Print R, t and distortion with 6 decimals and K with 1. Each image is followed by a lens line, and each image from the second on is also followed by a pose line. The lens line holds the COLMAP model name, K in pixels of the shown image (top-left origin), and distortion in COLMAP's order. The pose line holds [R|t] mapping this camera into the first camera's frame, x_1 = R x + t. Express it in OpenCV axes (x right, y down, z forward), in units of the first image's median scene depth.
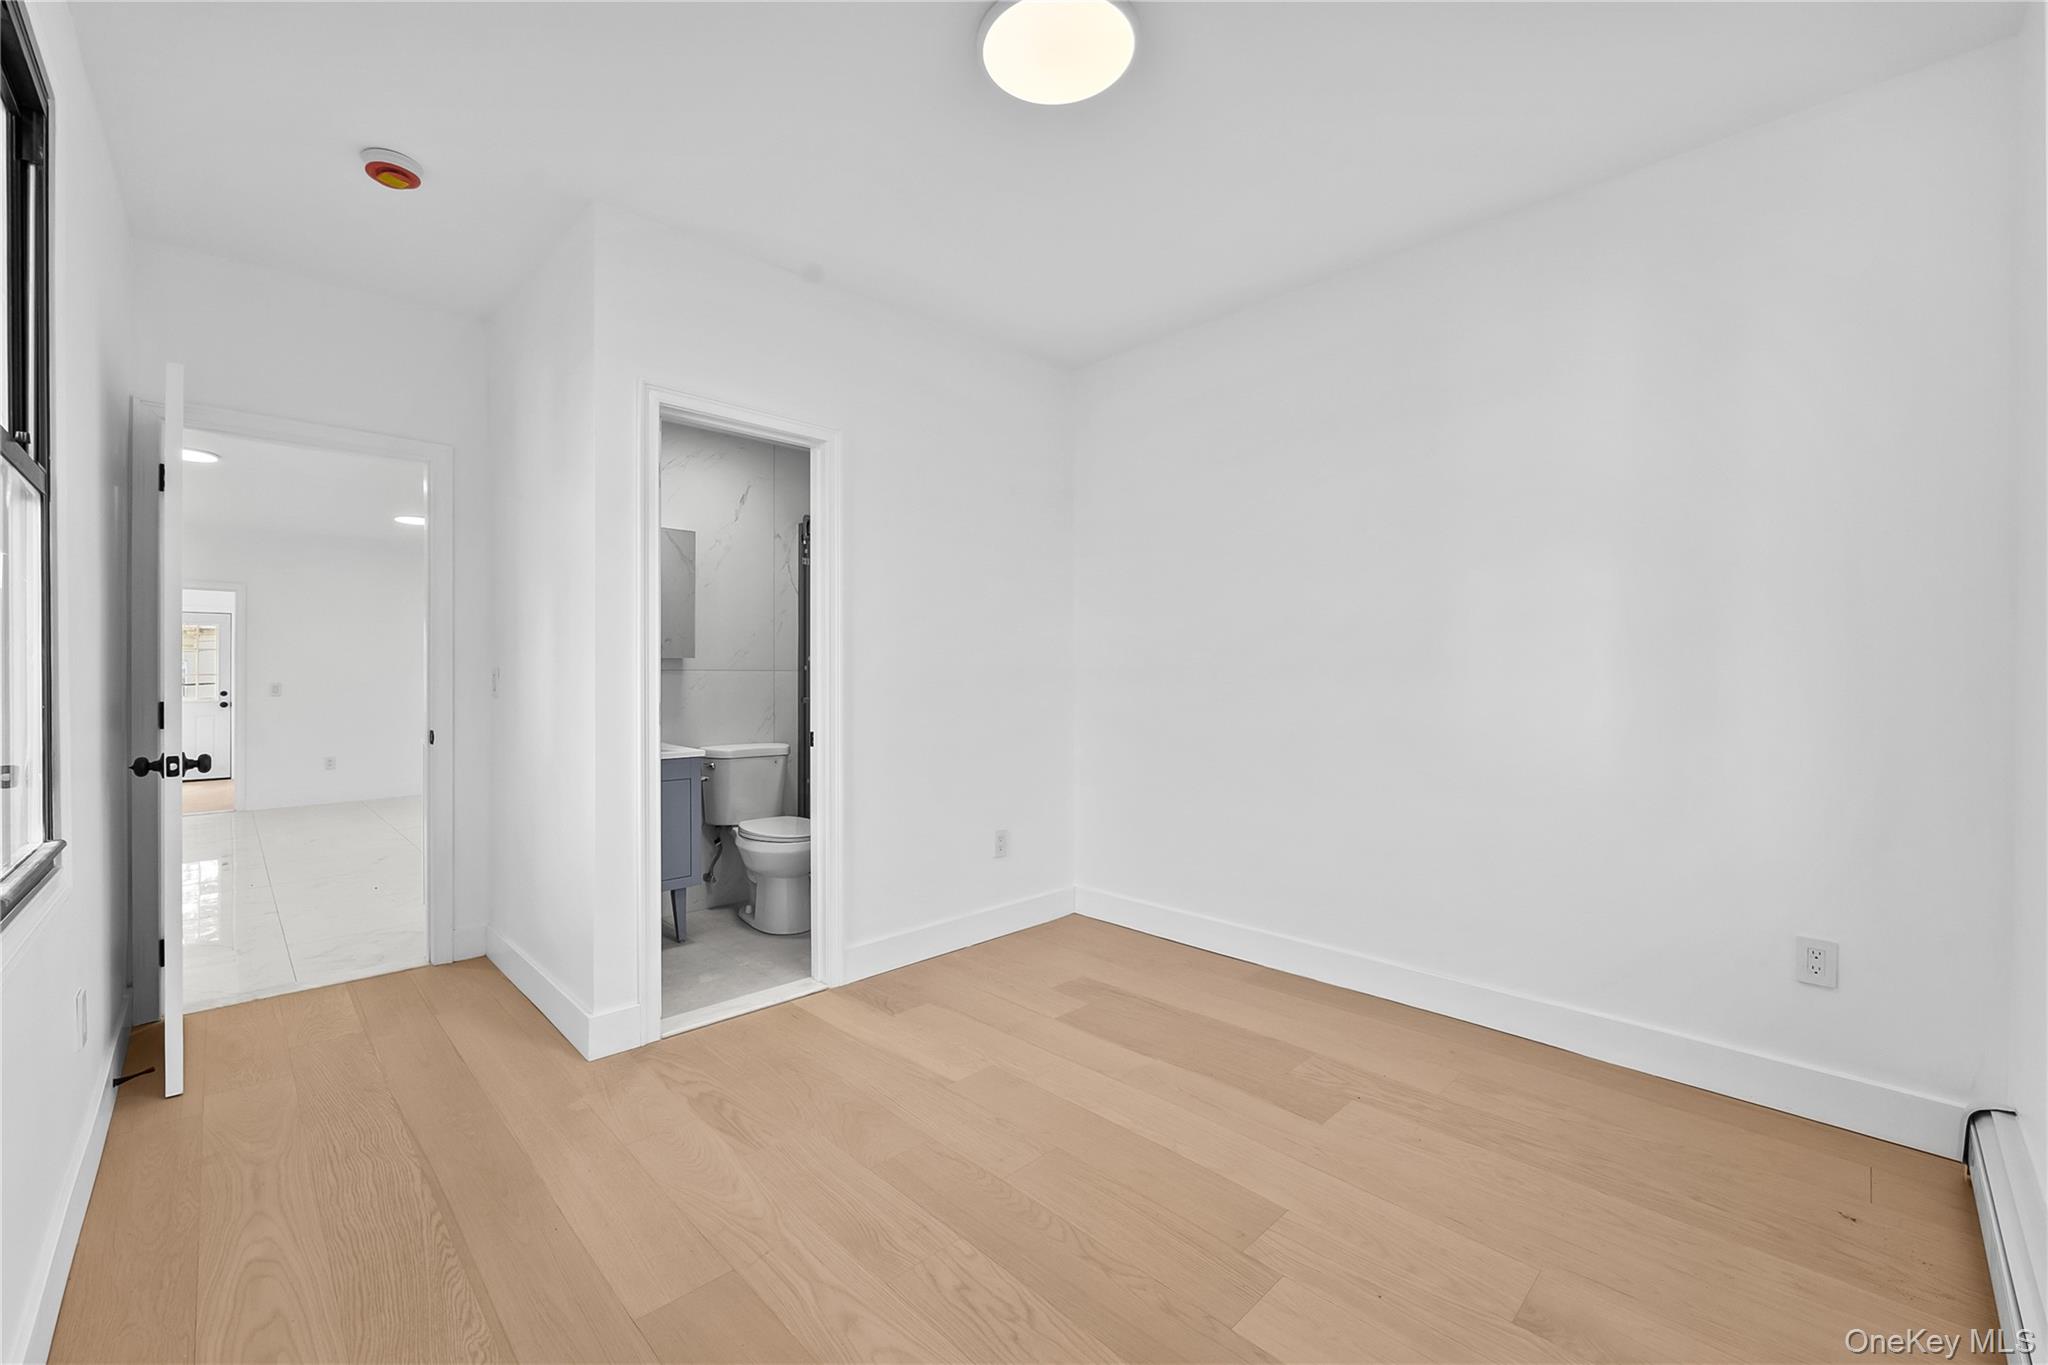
lens RADIAL K [[834.3, 0, 1017.9], [0, 834.3, 681.1], [0, 0, 1]] dist [-0.004103, 0.001159]
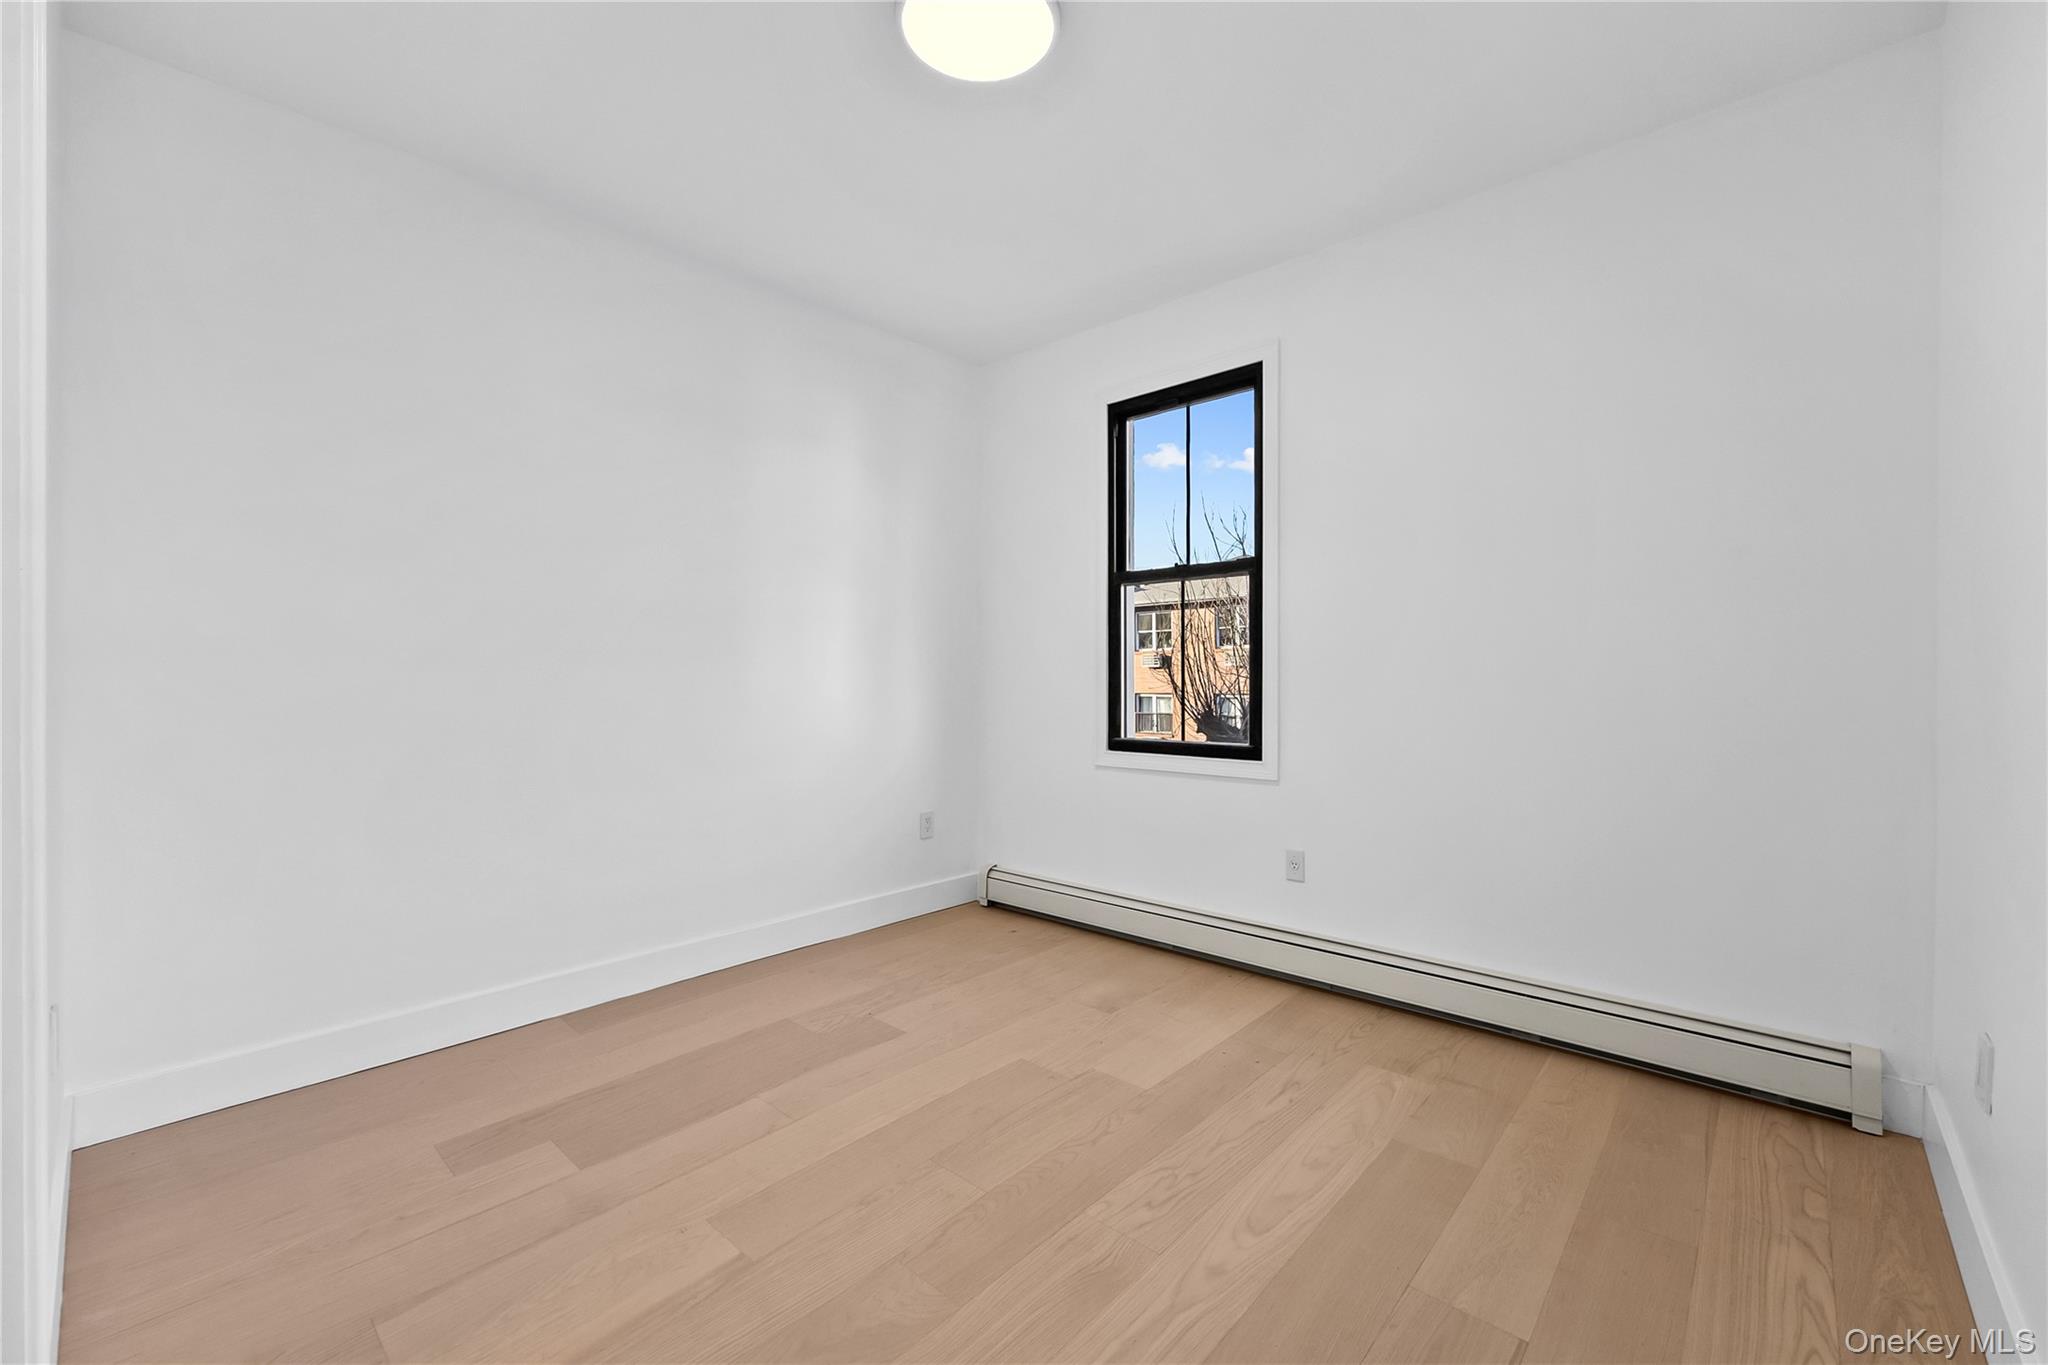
lens RADIAL K [[834.3, 0, 1042.8], [0, 834.3, 695.5], [0, 0, 1]] dist [-0.004103, 0.001159]
pose [[-0.078429, -0.021235, 0.996694, -0.683638], [0.011783, 0.999684, 0.022226, 0.020873], [-0.996850, 0.013487, -0.078154, 0.735778]]
